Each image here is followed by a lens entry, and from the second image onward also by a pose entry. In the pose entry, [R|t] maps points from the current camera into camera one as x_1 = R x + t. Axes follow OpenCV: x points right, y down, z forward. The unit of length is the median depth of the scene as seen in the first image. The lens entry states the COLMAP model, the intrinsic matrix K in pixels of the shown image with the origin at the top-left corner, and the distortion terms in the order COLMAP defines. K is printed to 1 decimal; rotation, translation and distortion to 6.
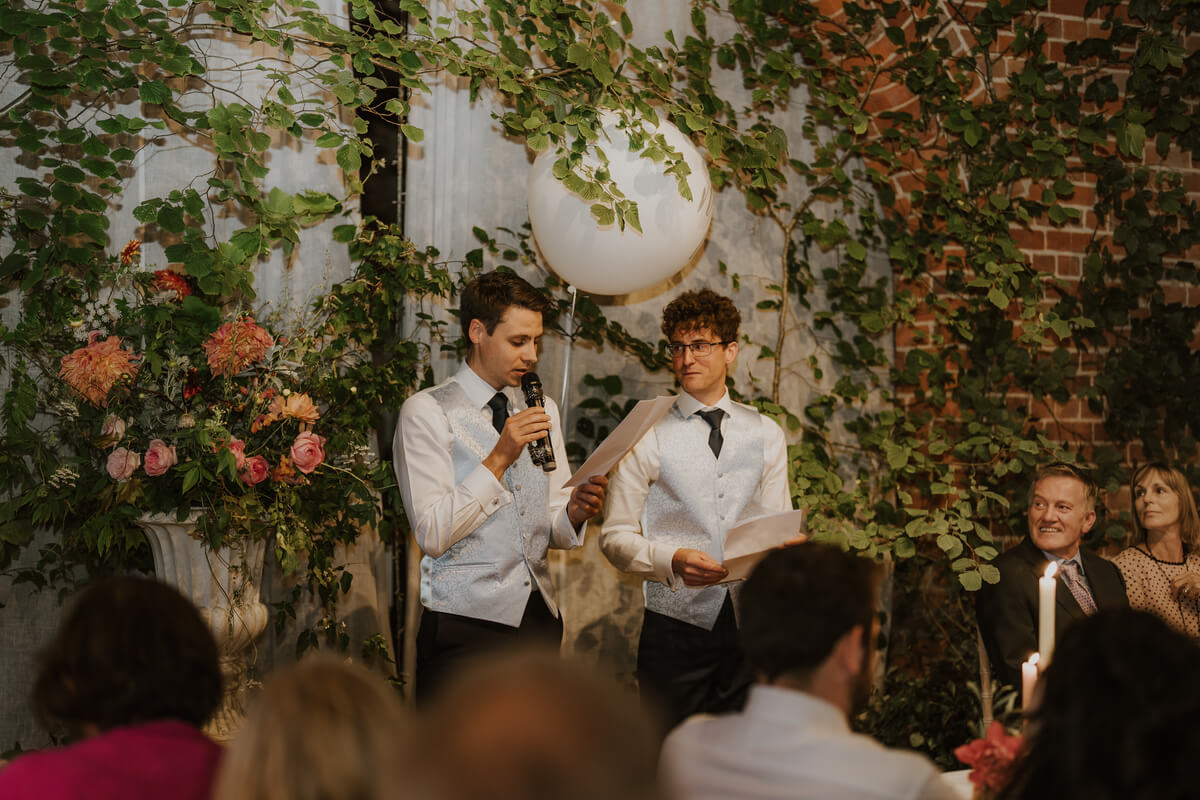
lens RADIAL K [[1610.5, 0, 598.1], [0, 1610.5, 419.0], [0, 0, 1]] dist [-0.150765, 0.790364]
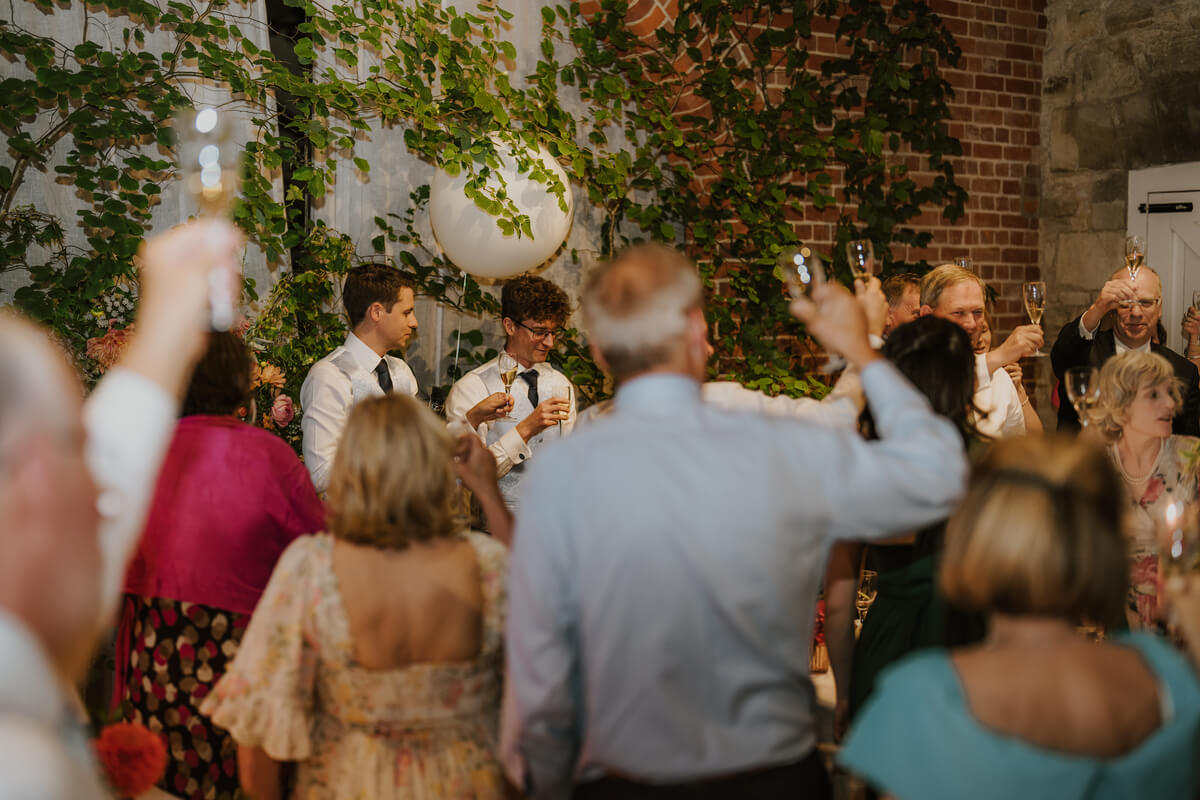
lens RADIAL K [[1610.5, 0, 598.1], [0, 1610.5, 419.0], [0, 0, 1]] dist [-0.150765, 0.790364]
pose [[0.983137, -0.018507, 0.181932, -0.129452], [0.004664, 0.997080, 0.076223, -0.054707], [-0.182811, -0.074089, 0.980352, -0.251118]]
